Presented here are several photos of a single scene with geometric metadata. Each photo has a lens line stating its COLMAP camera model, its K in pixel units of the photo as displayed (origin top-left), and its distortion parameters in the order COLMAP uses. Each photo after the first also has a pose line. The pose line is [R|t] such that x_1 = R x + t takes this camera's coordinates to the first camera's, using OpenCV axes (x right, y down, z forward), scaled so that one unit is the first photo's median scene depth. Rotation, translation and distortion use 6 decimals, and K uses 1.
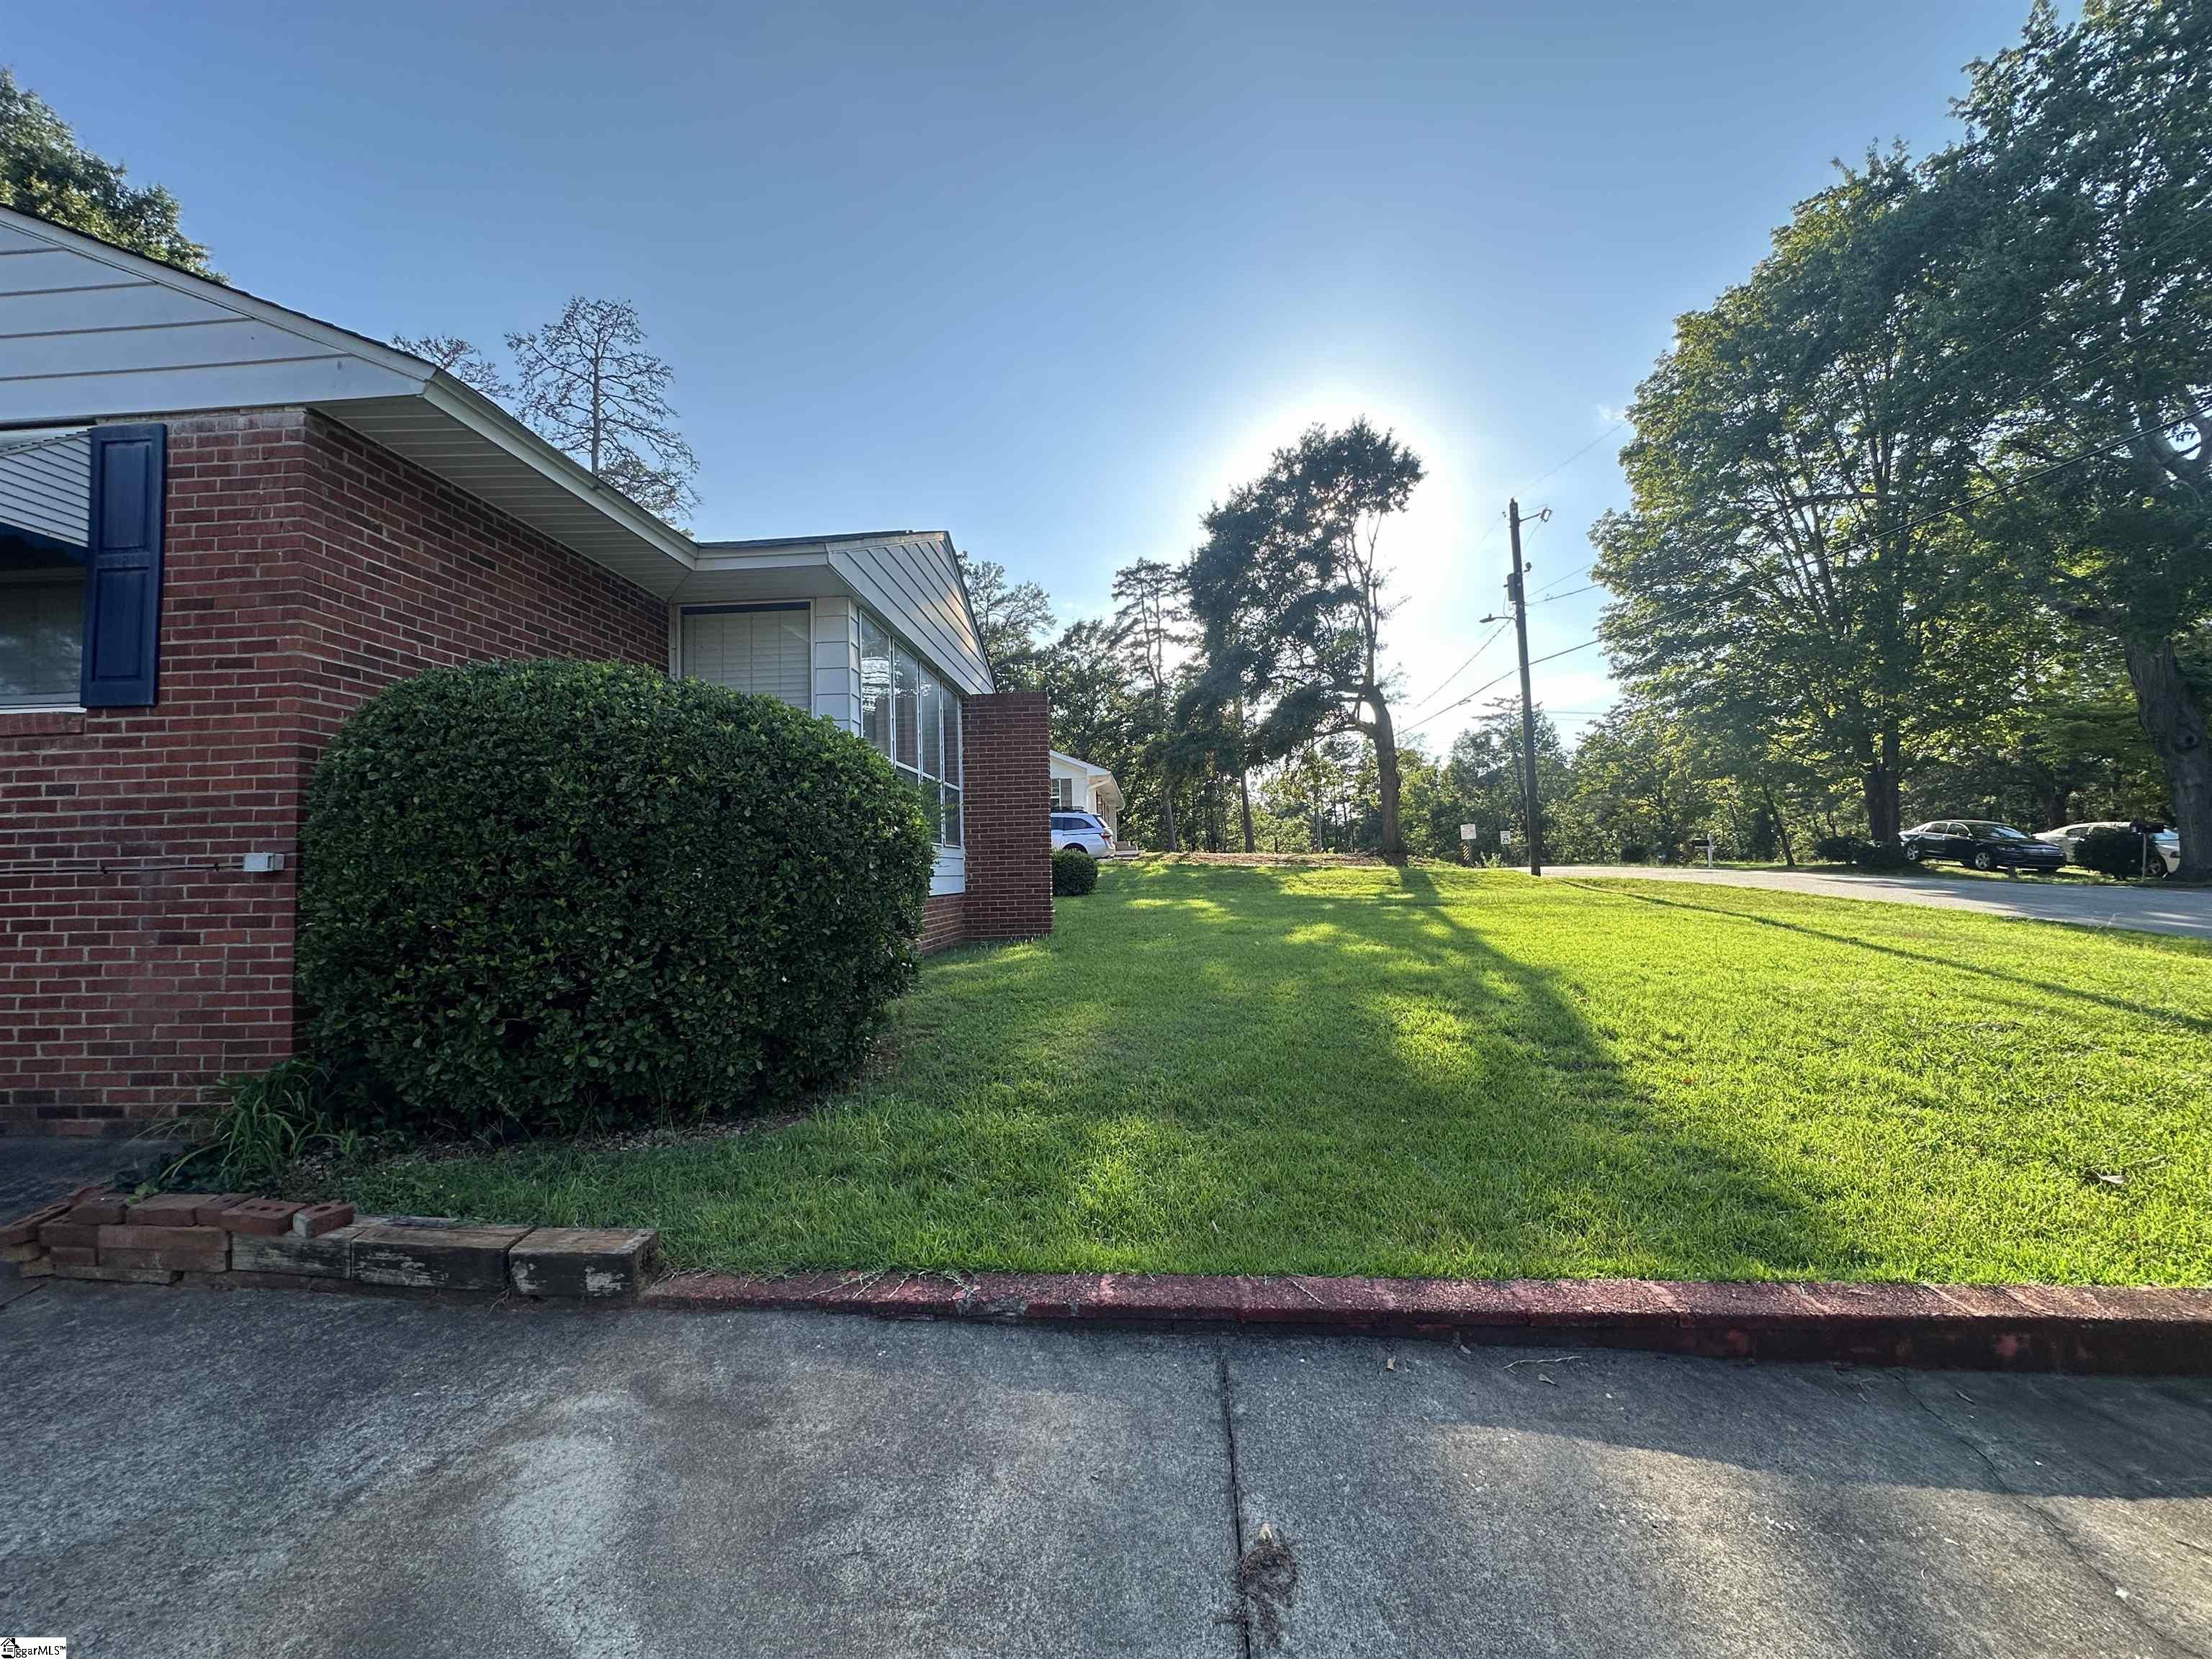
lens RADIAL K [[884.1, 0, 1106.0], [0, 884.1, 829.5], [0, 0, 1]] dist [-0.000571, 0.000305]
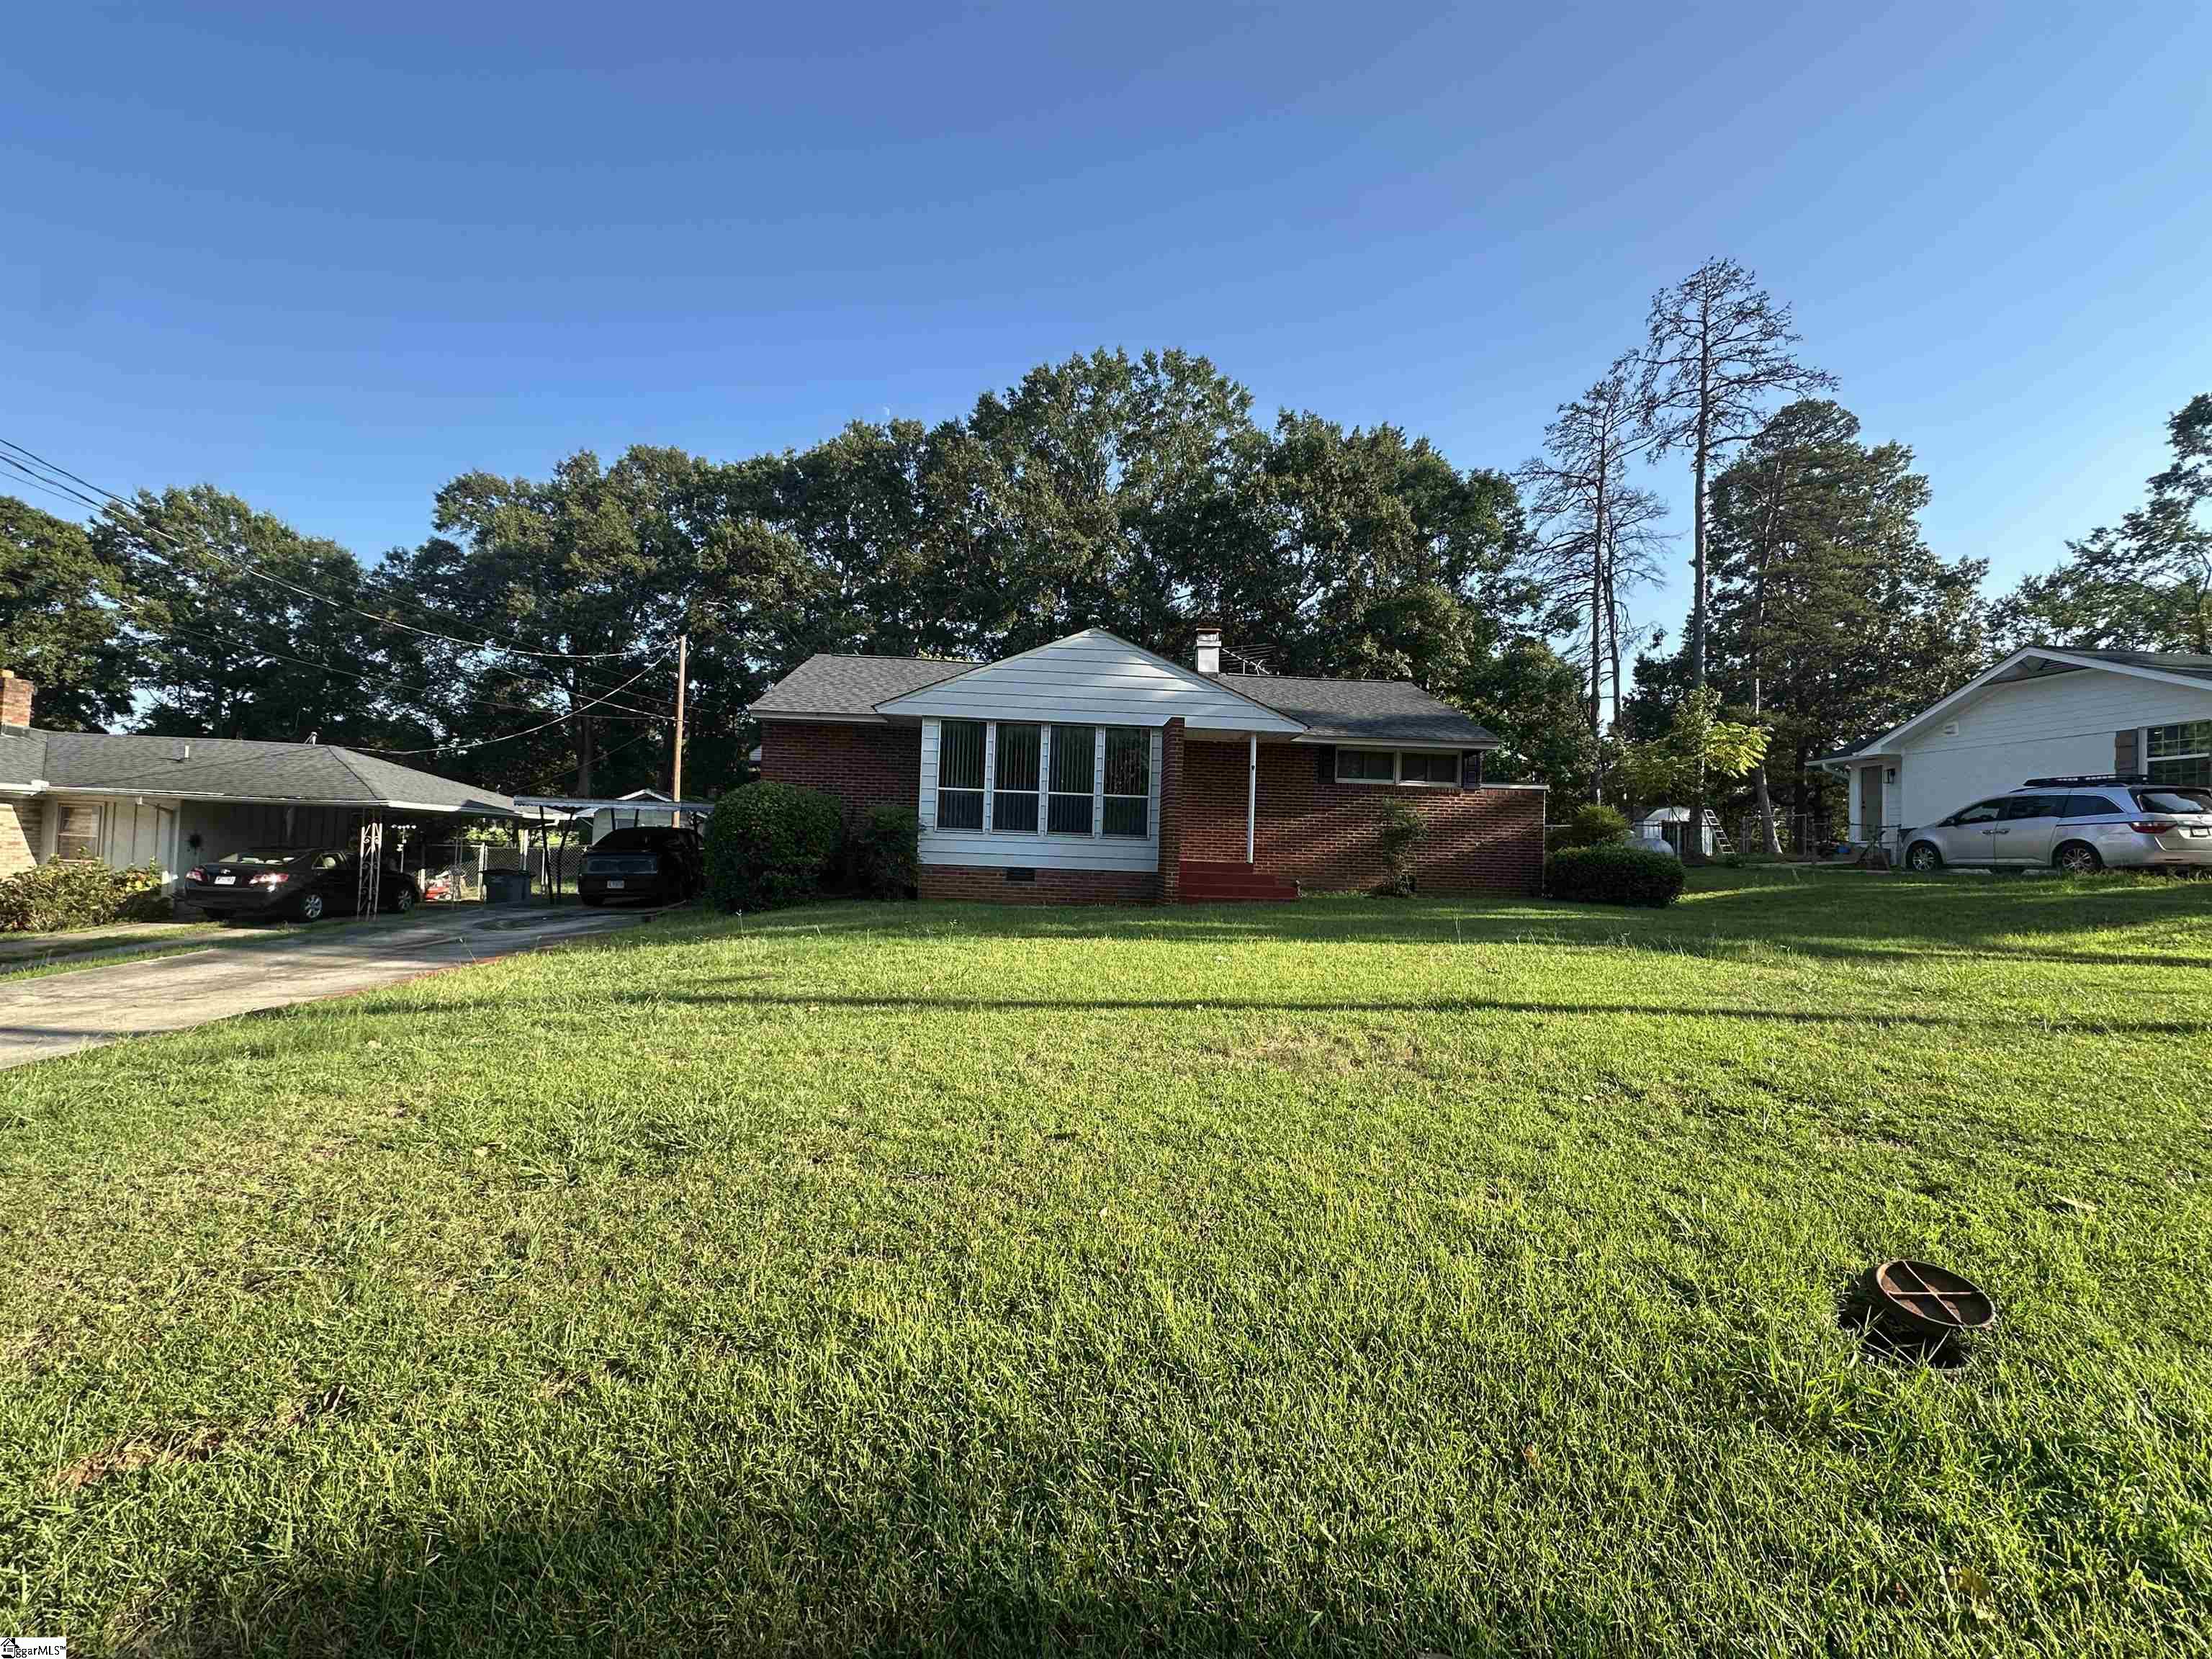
lens RADIAL K [[938.4, 0, 1106.0], [0, 938.4, 829.5], [0, 0, 1]] dist [0.021422, 0.000120]
pose [[0.145582, 0.001712, -0.989345, 1.958940], [0.010629, 0.999938, 0.003294, -0.001776], [0.989289, -0.010996, 0.145555, 1.099137]]
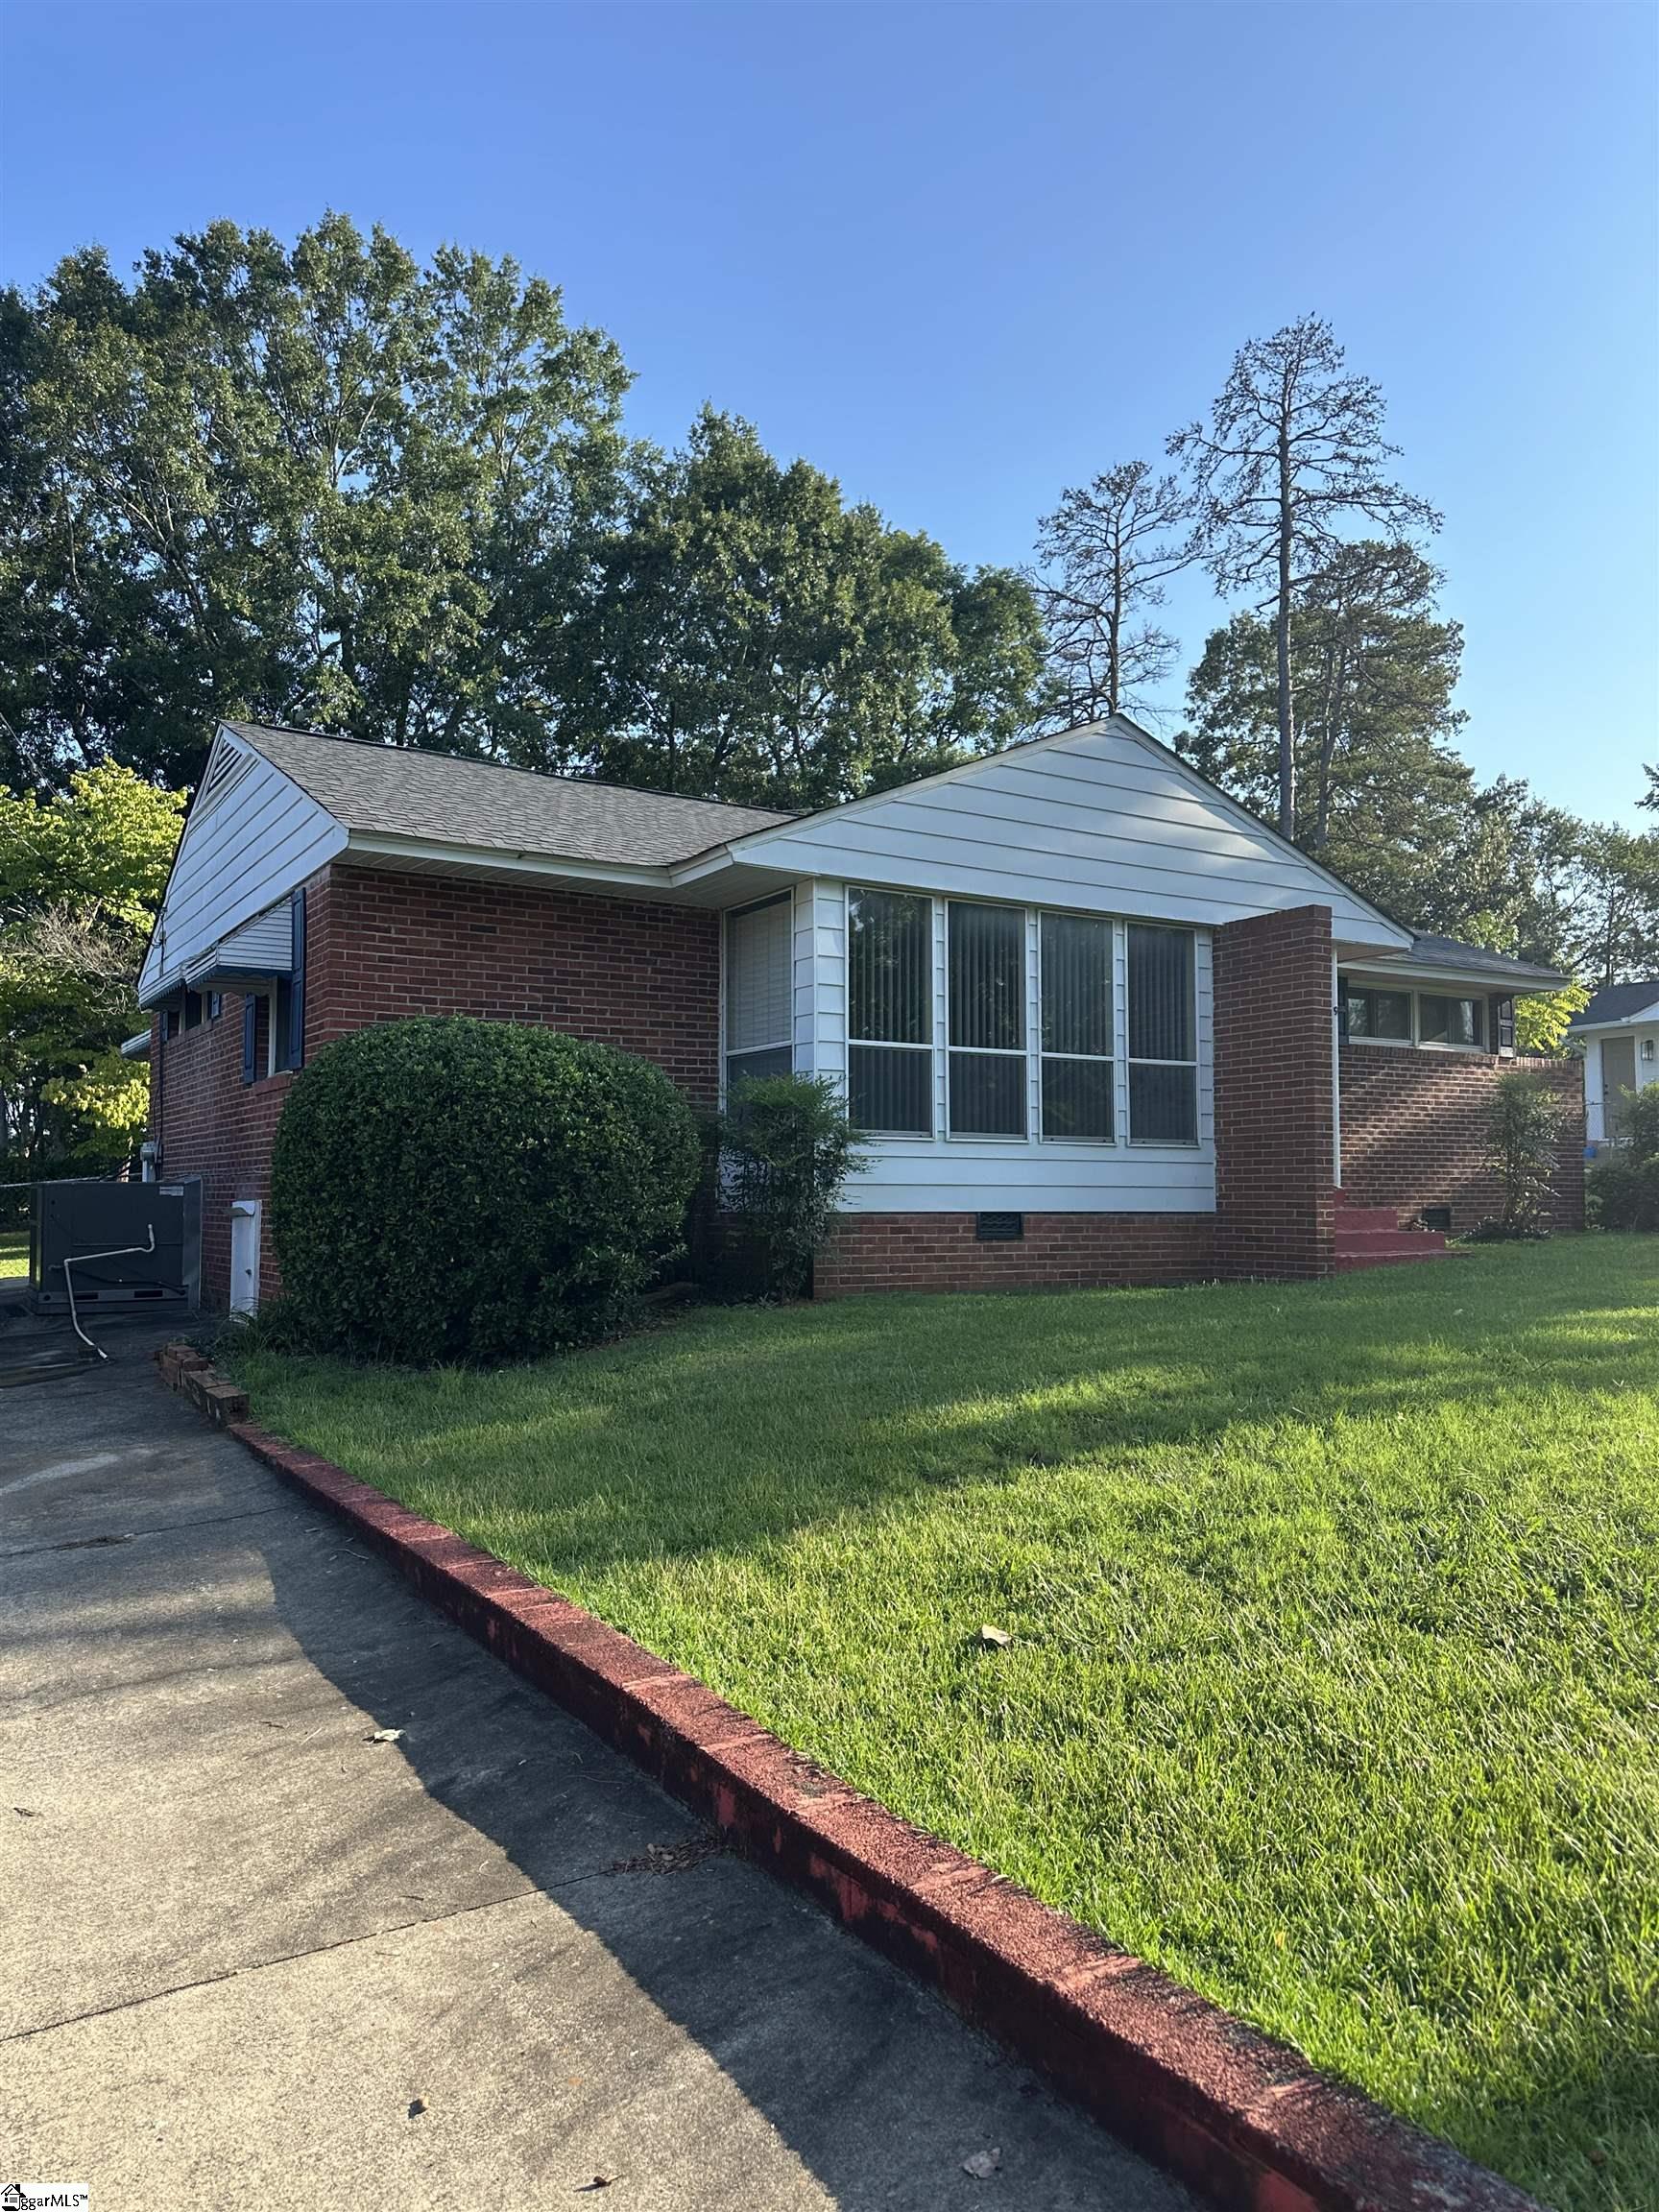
lens RADIAL K [[1538.7, 0, 829.5], [0, 1538.7, 1106.0], [0, 0, 1]] dist [0.092865, -0.096183]
pose [[0.581993, -0.022211, -0.812890, 1.010800], [0.023134, 0.999675, -0.010751, -0.010440], [0.812865, -0.012548, 0.582318, 0.080952]]
